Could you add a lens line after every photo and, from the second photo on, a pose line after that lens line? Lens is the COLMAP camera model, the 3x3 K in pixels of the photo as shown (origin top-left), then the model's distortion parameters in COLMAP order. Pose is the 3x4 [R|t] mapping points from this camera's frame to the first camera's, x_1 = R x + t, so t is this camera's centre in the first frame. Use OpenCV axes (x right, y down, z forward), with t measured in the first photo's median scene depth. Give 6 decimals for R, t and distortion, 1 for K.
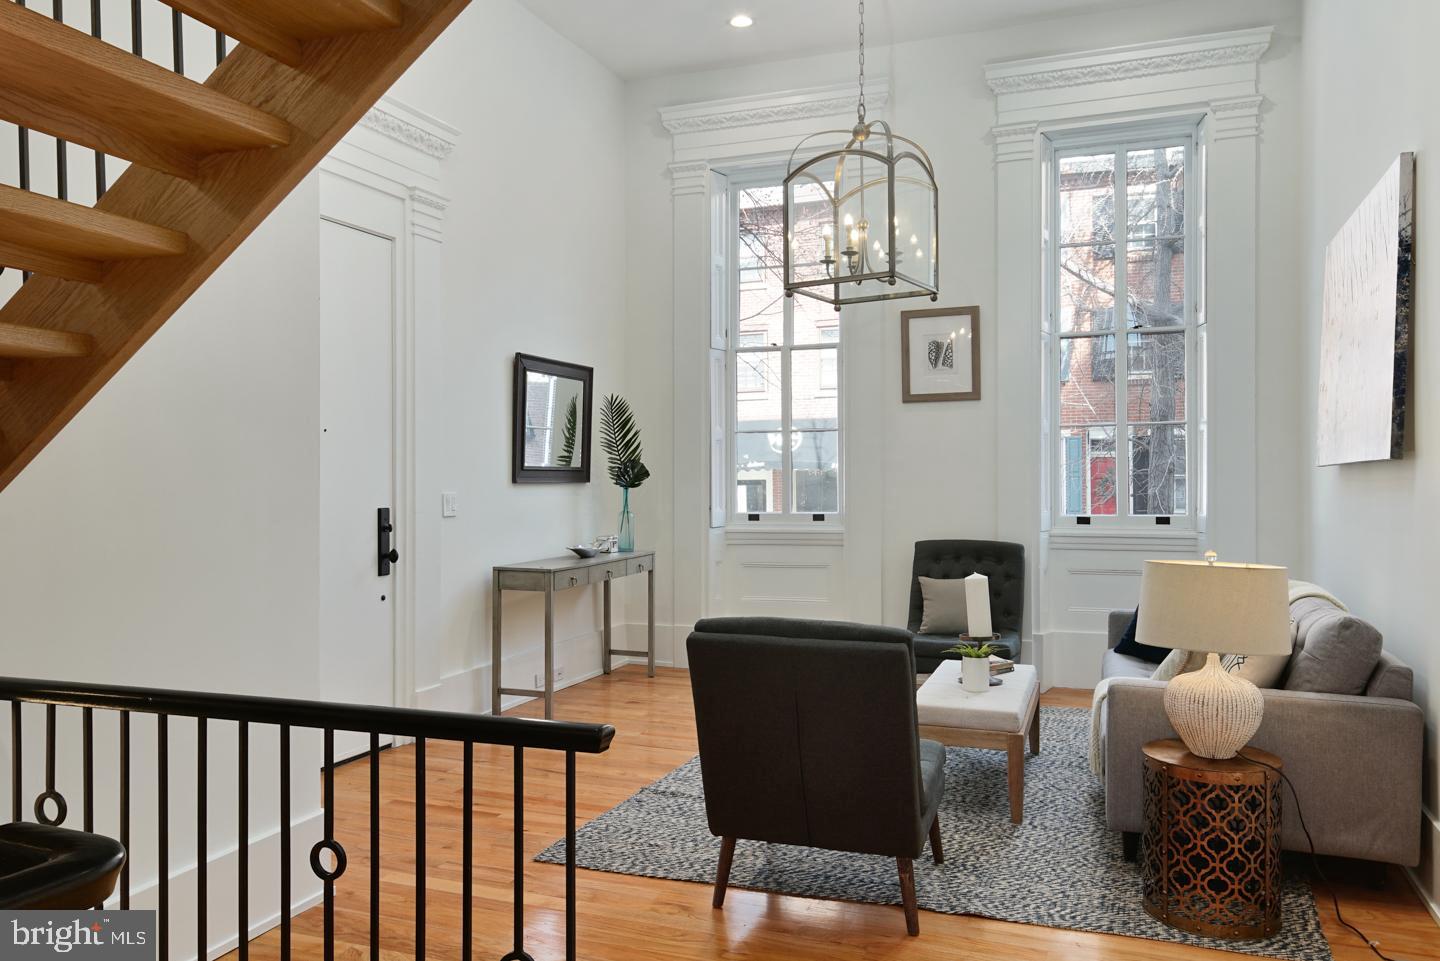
lens RADIAL K [[1089.1, 0, 720.0], [0, 1089.1, 480.5], [0, 0, 1]] dist [0.011858, 0.008731]
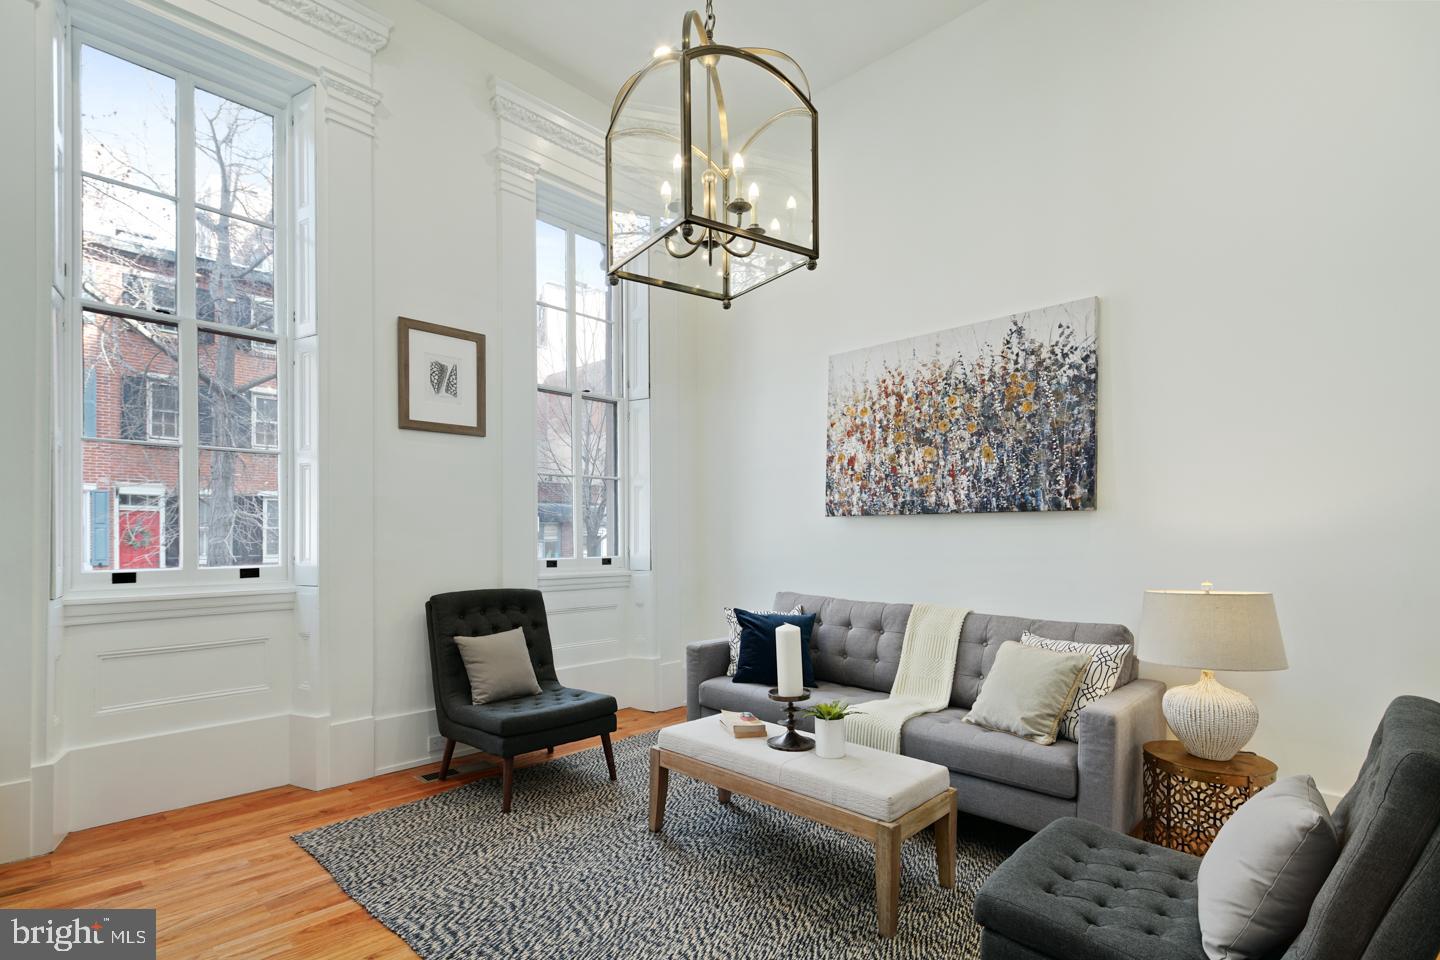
lens RADIAL K [[709.3, 0, 720.7], [0, 709.3, 526.2], [0, 0, 1]] dist [0.015383, -0.000707]
pose [[0.409537, 0.014347, 0.912181, -0.242587], [-0.003510, 0.999894, -0.014151, 0.010034], [-0.912287, 0.002593, 0.409543, 0.612407]]
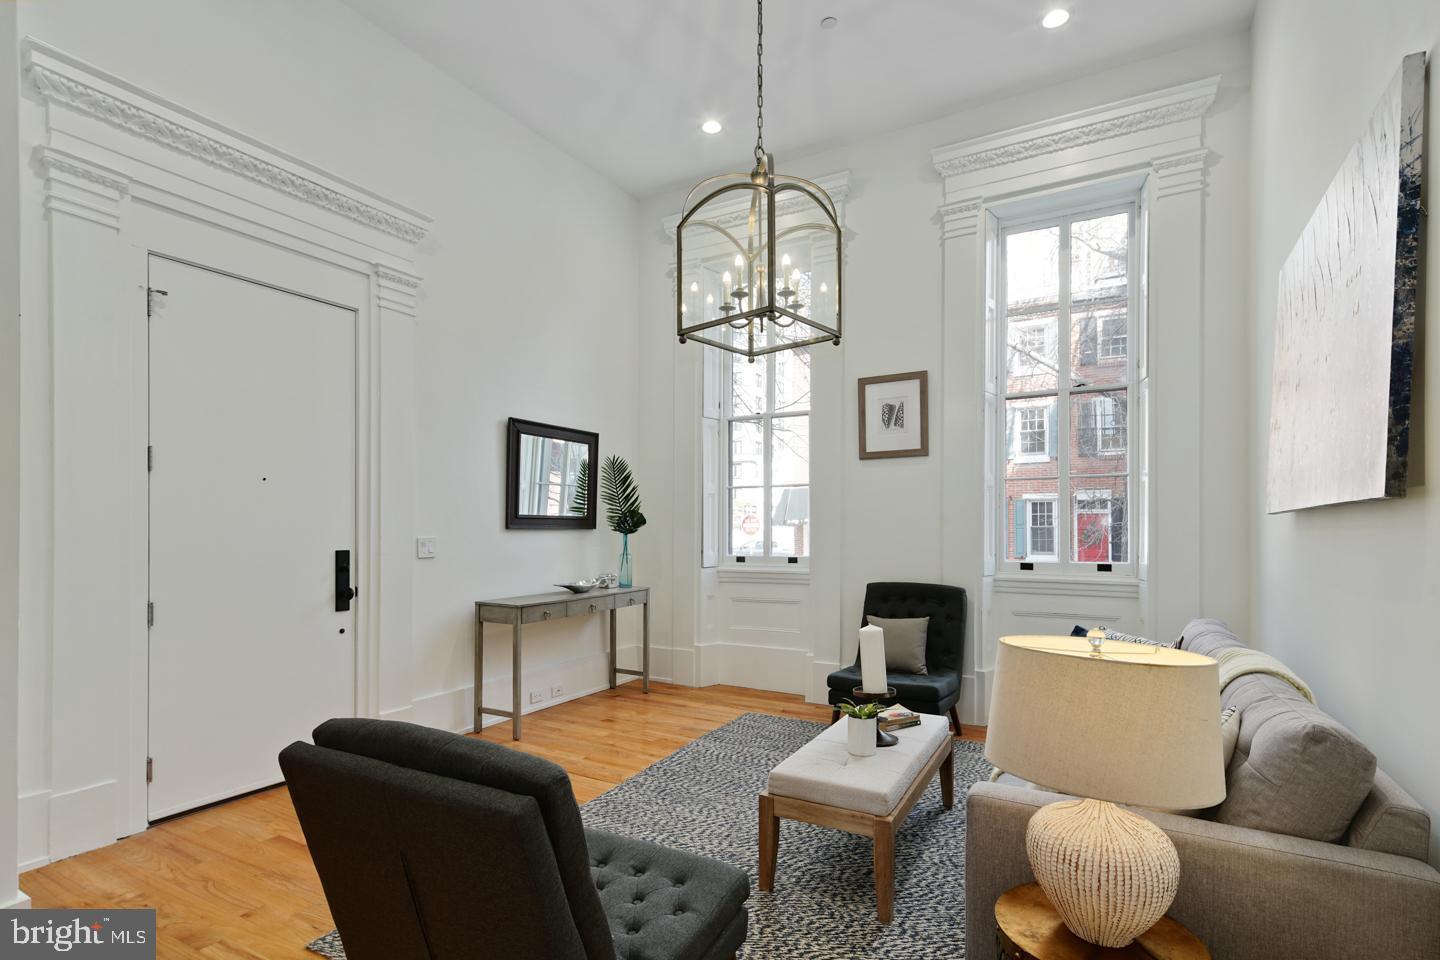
lens RADIAL K [[709.3, 0, 720.7], [0, 709.3, 526.2], [0, 0, 1]] dist [0.015383, -0.000707]
pose [[0.988533, 0.003669, -0.150963, 0.149797], [-0.004427, 0.999979, -0.004687, 0.001770], [0.150943, 0.005301, 0.988528, 0.275798]]
